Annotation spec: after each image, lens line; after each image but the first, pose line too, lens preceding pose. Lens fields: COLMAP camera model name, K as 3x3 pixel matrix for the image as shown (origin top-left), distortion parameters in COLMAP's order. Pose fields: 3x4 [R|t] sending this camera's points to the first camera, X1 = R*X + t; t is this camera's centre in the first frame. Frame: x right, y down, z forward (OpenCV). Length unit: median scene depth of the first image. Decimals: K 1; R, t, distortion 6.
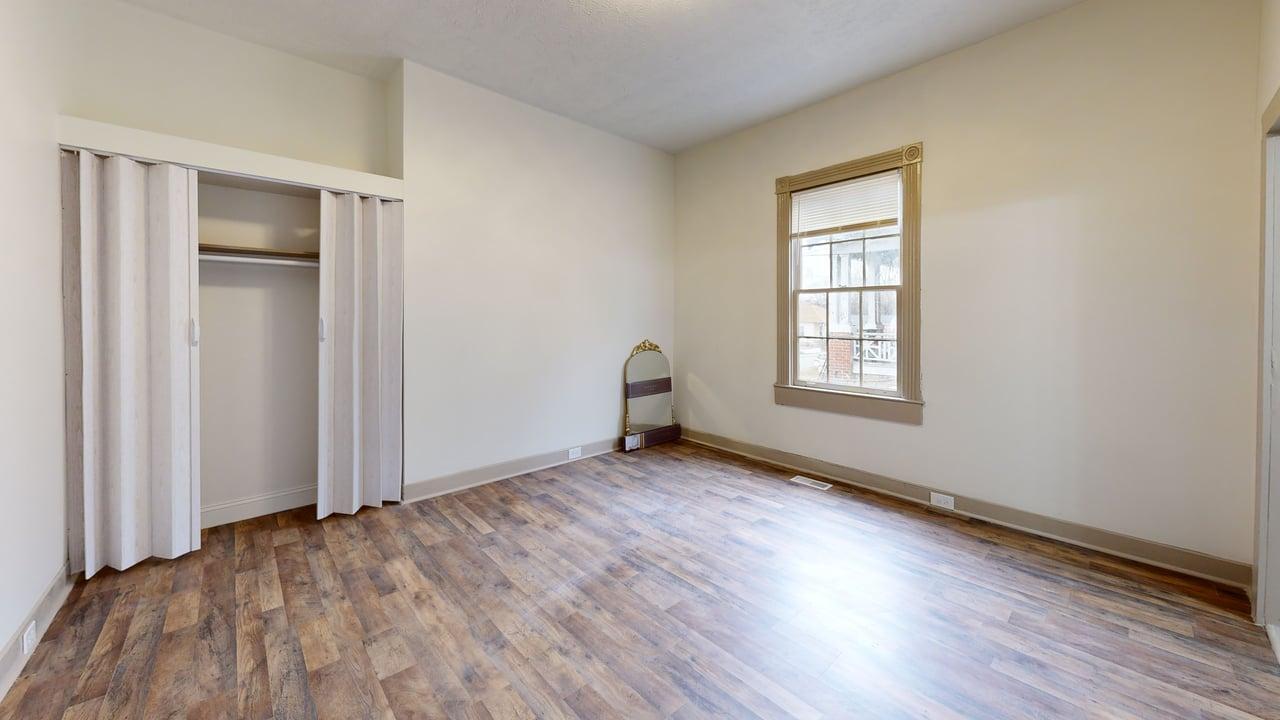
lens RADIAL K [[443.9, 0, 641.7], [0, 443.9, 346.8], [0, 0, 1]] dist [-0.001053, -0.000187]
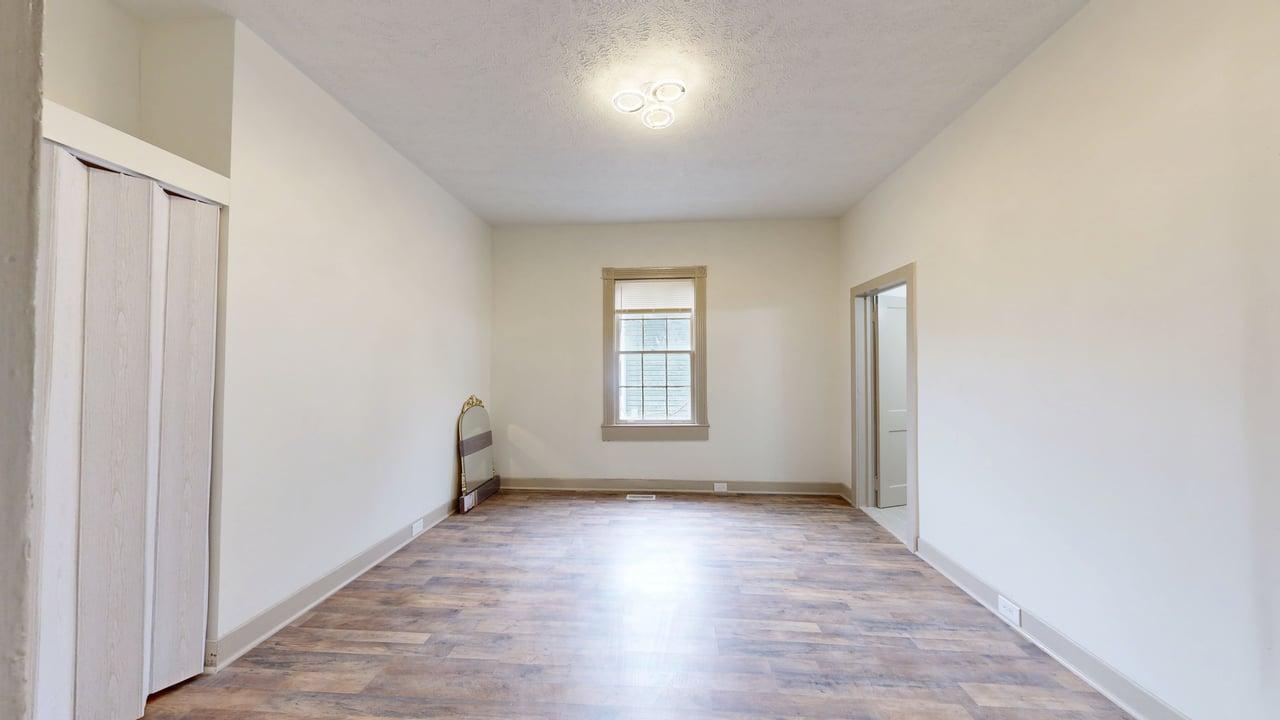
lens RADIAL K [[387.6, 0, 624.7], [0, 387.6, 351.3], [0, 0, 1]] dist [0.001159, 0.000009]
pose [[0.742606, 0.027979, 0.669144, -0.442073], [0.053494, 0.993457, -0.100906, -0.010823], [-0.667589, 0.110728, 0.736250, 0.138620]]
